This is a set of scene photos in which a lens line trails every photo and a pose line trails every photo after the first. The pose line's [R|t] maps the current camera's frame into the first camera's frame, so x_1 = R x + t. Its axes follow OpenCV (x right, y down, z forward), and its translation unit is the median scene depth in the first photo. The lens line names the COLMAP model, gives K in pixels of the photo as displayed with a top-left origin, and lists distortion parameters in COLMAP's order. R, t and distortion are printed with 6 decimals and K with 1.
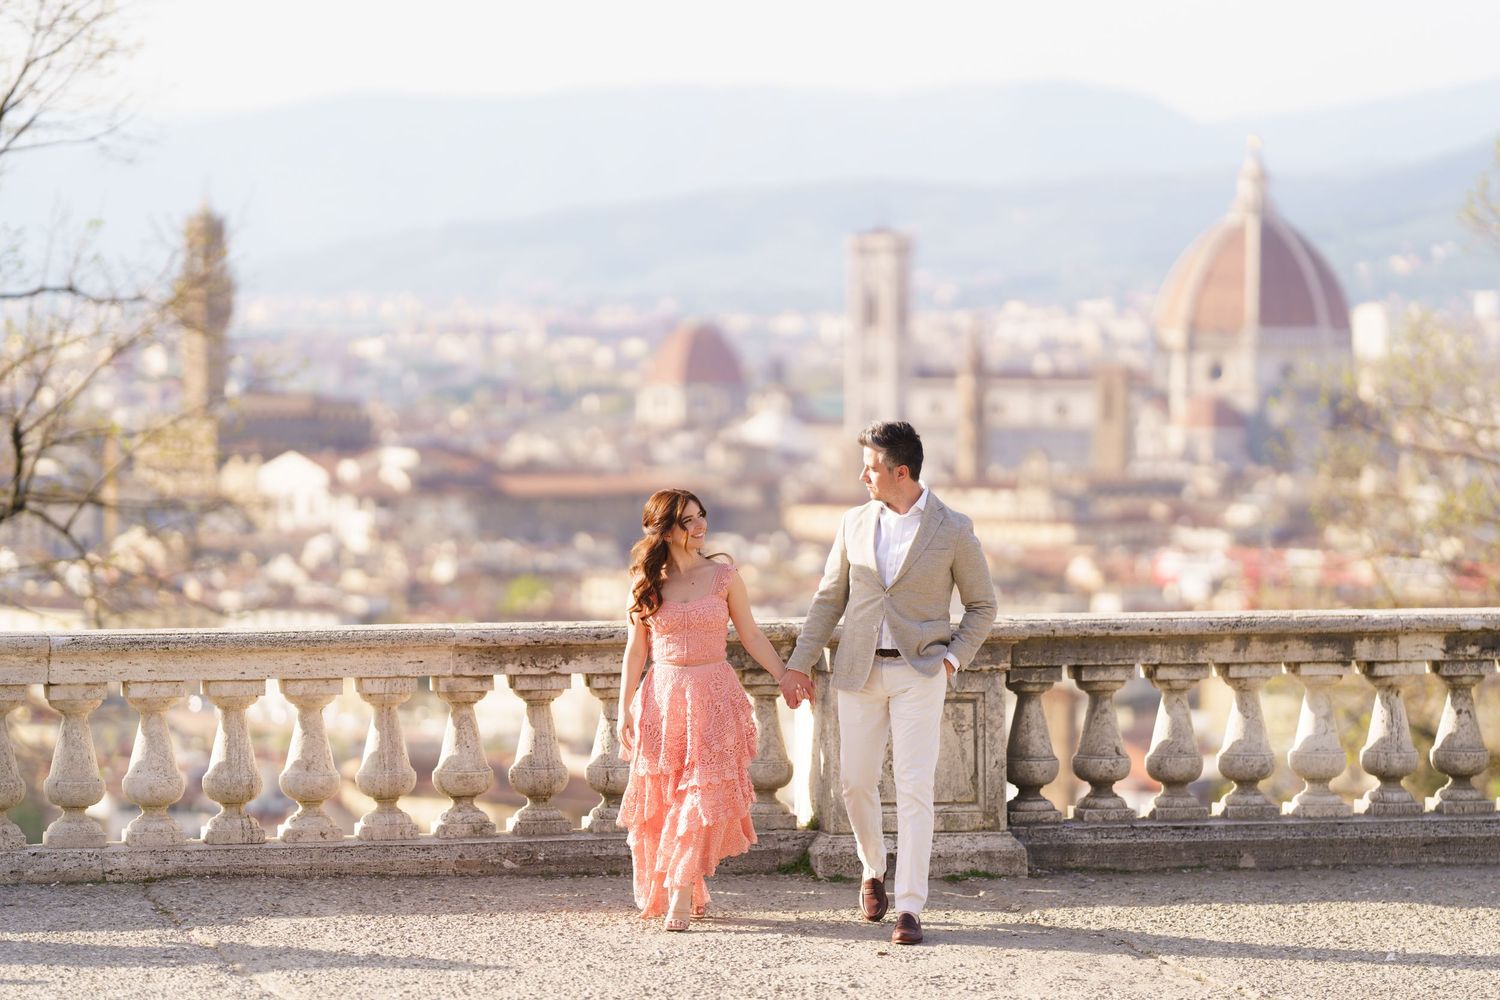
lens RADIAL K [[5686.1, 0, 750.3], [0, 5686.1, 494.3], [0, 0, 1]] dist [0.365881, -1.300277]
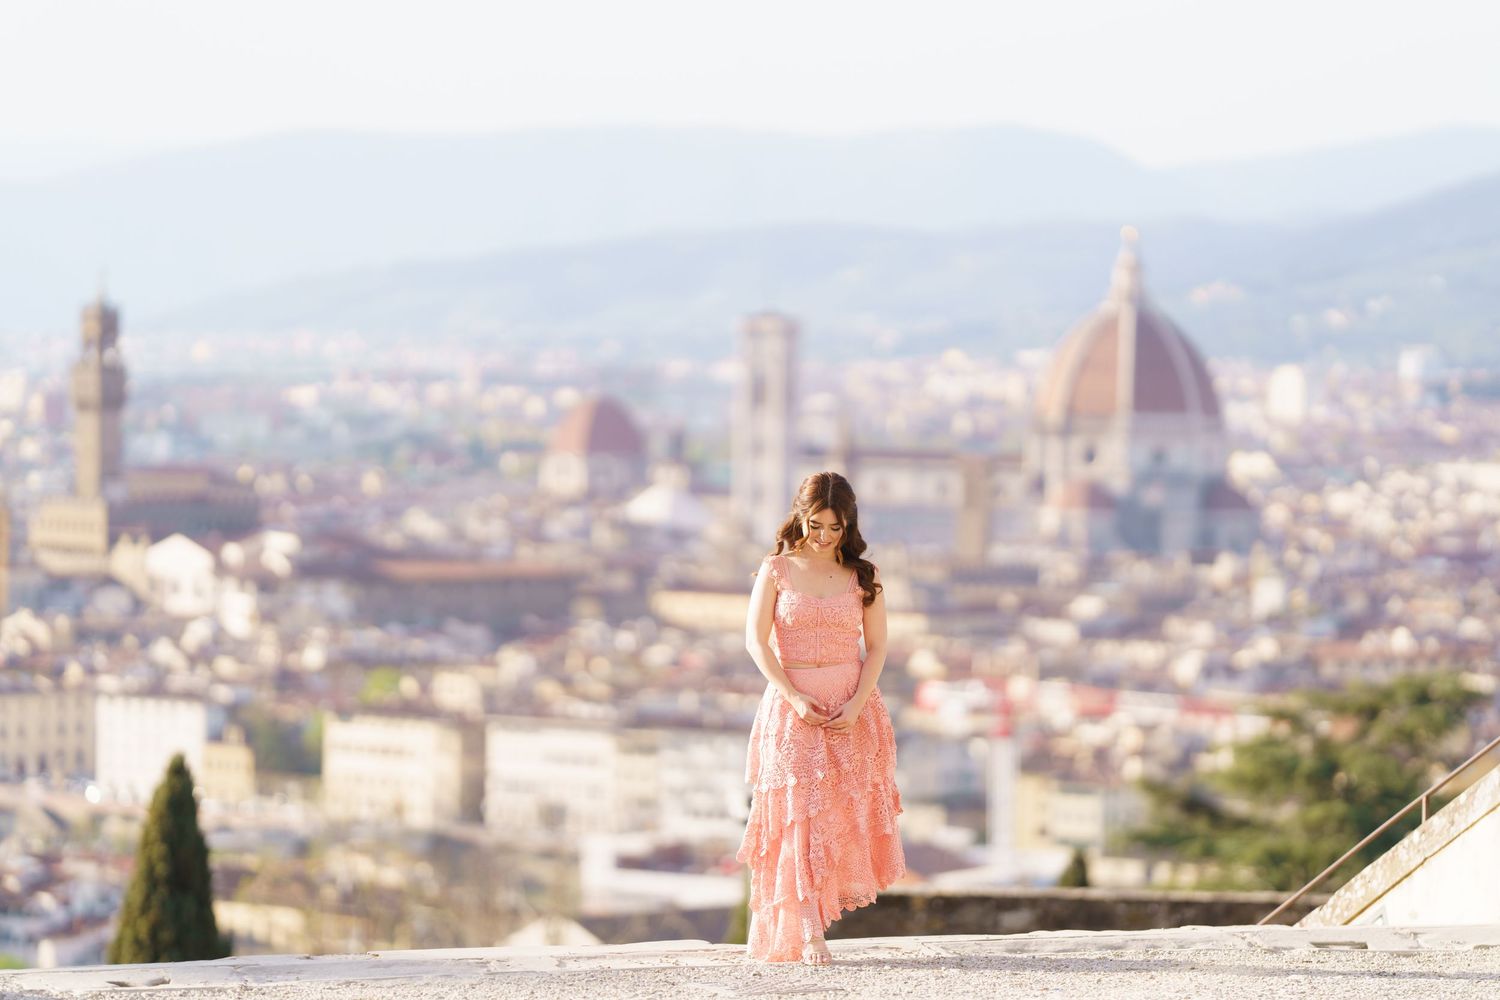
lens RADIAL K [[5875.9, 0, 750.4], [0, 5875.9, 496.6], [0, 0, 1]] dist [0.355291, -1.358187]
pose [[0.999939, 0.010900, -0.001848, 0.851496], [-0.010900, 0.999941, 0.000234, -0.524174], [0.001850, -0.000214, 0.999998, -2.511361]]
